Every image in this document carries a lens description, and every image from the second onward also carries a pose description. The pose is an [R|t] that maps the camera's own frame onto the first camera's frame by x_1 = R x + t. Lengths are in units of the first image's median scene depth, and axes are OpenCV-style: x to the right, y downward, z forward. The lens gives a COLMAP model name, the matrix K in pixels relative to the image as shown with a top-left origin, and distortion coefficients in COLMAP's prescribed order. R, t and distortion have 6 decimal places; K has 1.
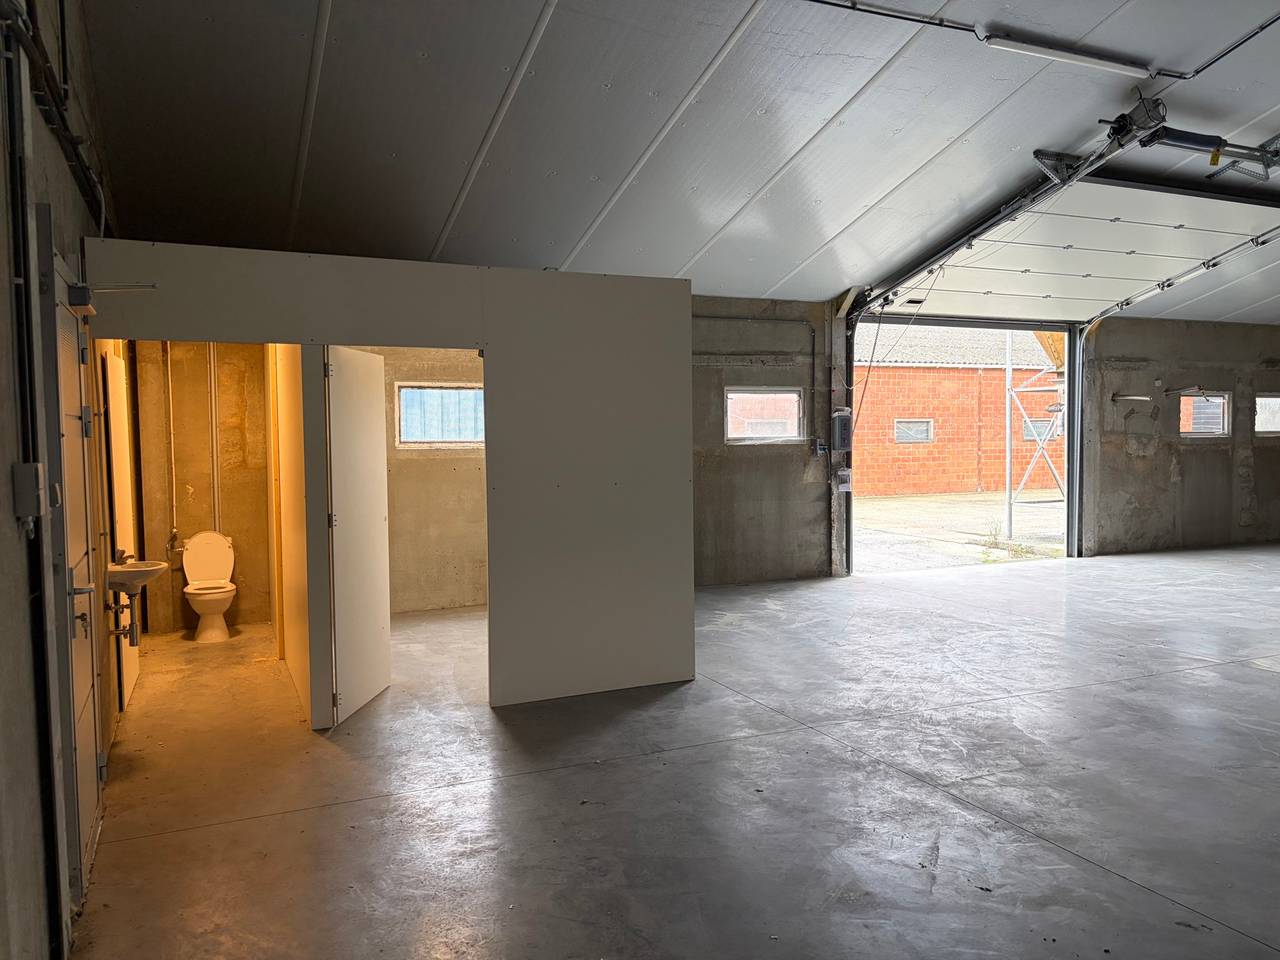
lens RADIAL K [[965.9, 0, 637.9], [0, 965.9, 478.8], [0, 0, 1]] dist [0.059034, -0.068240]
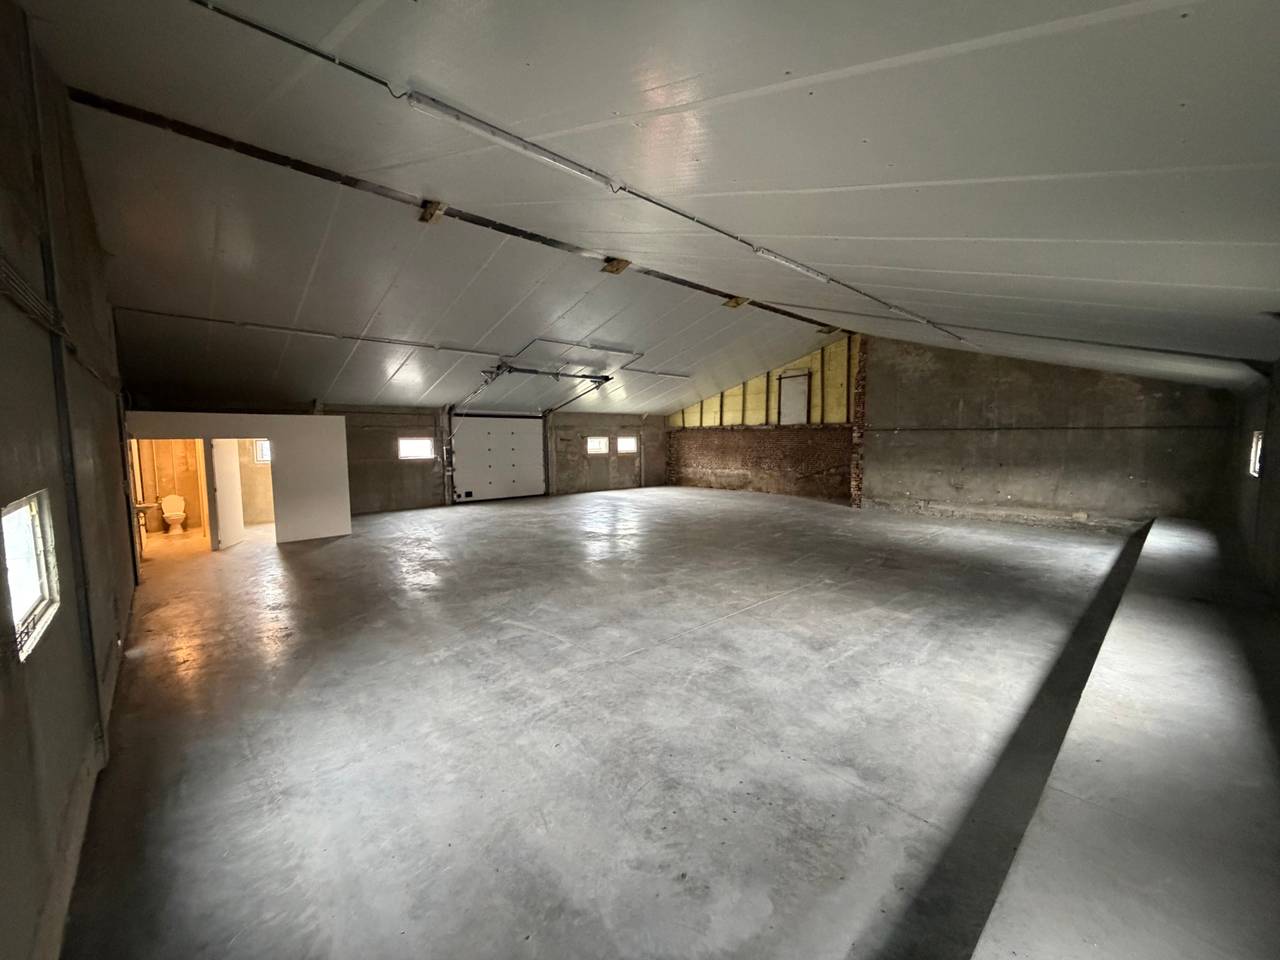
lens RADIAL K [[509.3, 0, 637.8], [0, 509.3, 482.7], [0, 0, 1]] dist [0.000040, -0.000234]
pose [[0.948404, -0.022157, 0.316290, 0.256444], [0.008864, 0.999018, 0.043404, -0.022941], [-0.316941, -0.038361, 0.947669, -0.568769]]
